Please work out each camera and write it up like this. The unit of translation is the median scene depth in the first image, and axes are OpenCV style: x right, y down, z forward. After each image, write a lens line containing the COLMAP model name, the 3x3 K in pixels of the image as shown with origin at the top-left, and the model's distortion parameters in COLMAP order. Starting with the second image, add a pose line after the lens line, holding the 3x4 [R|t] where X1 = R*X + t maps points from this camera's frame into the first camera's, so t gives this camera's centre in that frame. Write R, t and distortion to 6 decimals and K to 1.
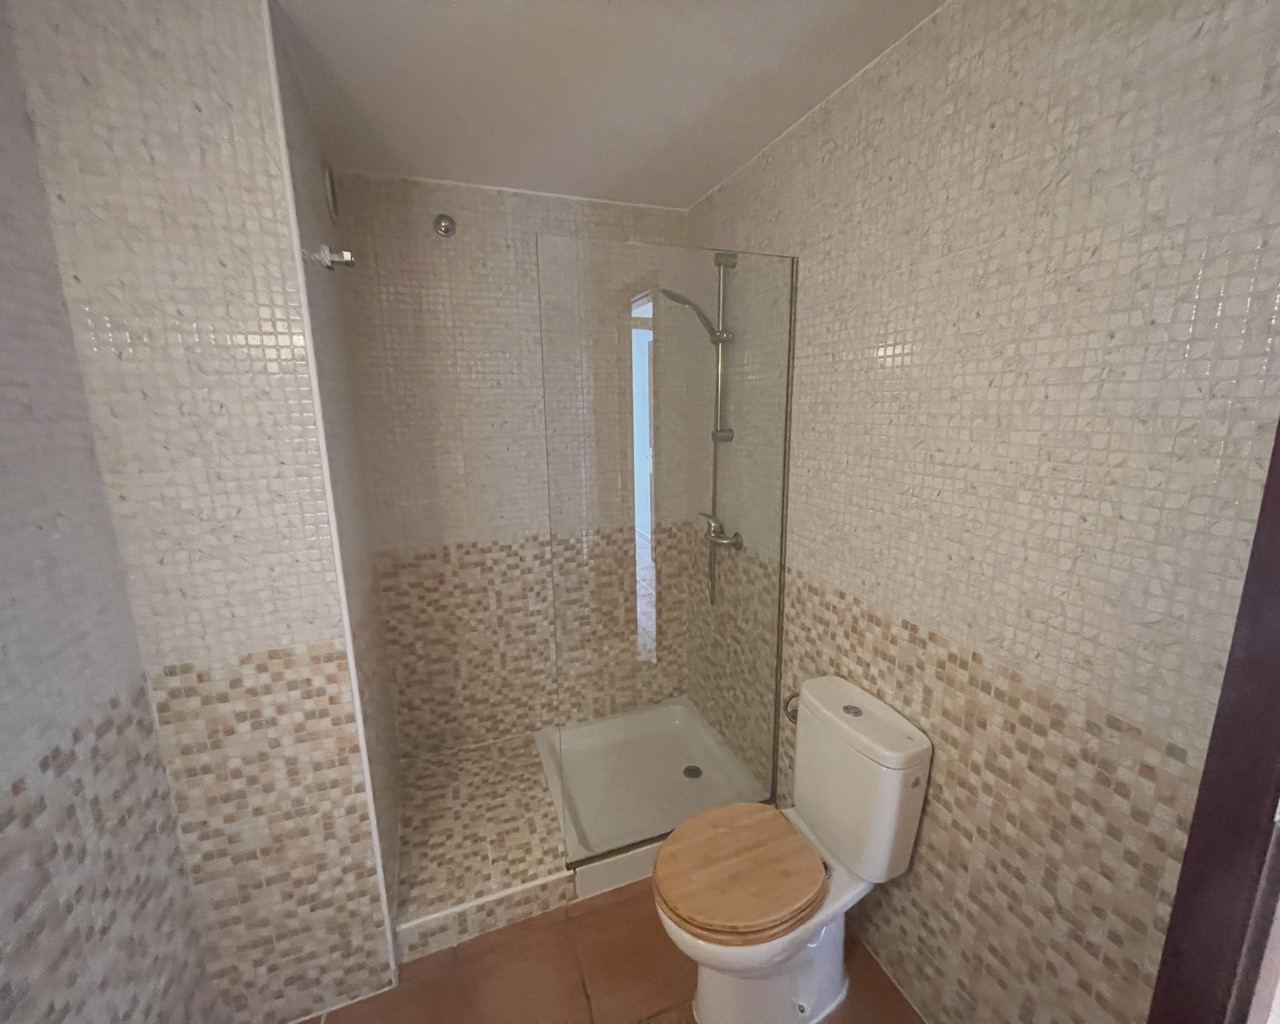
lens RADIAL K [[519.2, 0, 634.2], [0, 519.2, 505.4], [0, 0, 1]] dist [-0.001918, 0.000004]
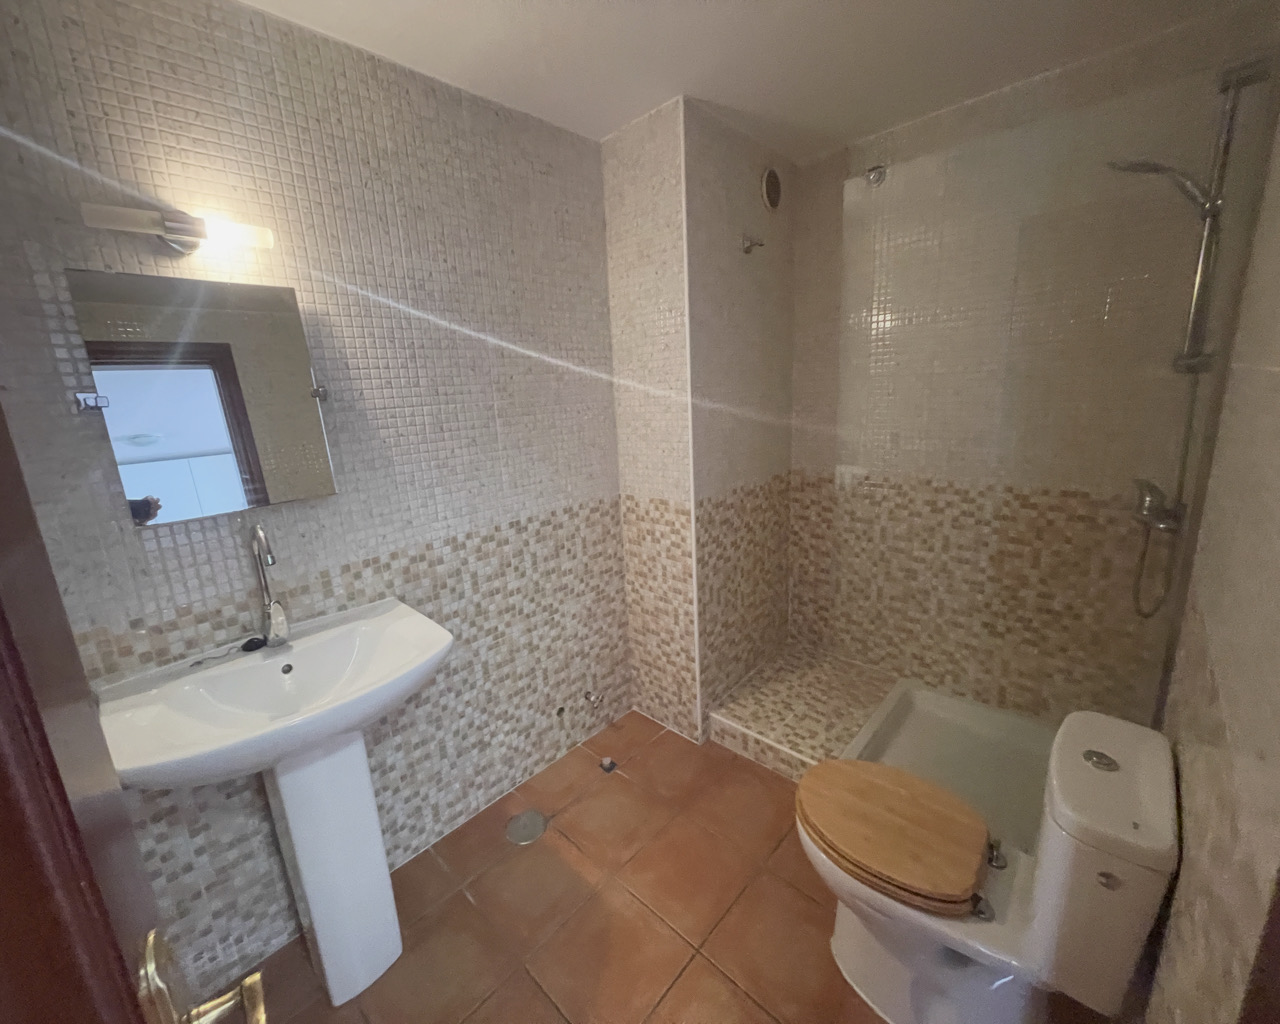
lens RADIAL K [[519.2, 0, 634.2], [0, 519.2, 505.4], [0, 0, 1]] dist [-0.001918, 0.000004]
pose [[0.421108, 0.194443, -0.885923, 0.741398], [-0.125283, 0.979858, 0.155509, 0.039850], [0.898316, 0.045505, 0.436986, 0.154228]]
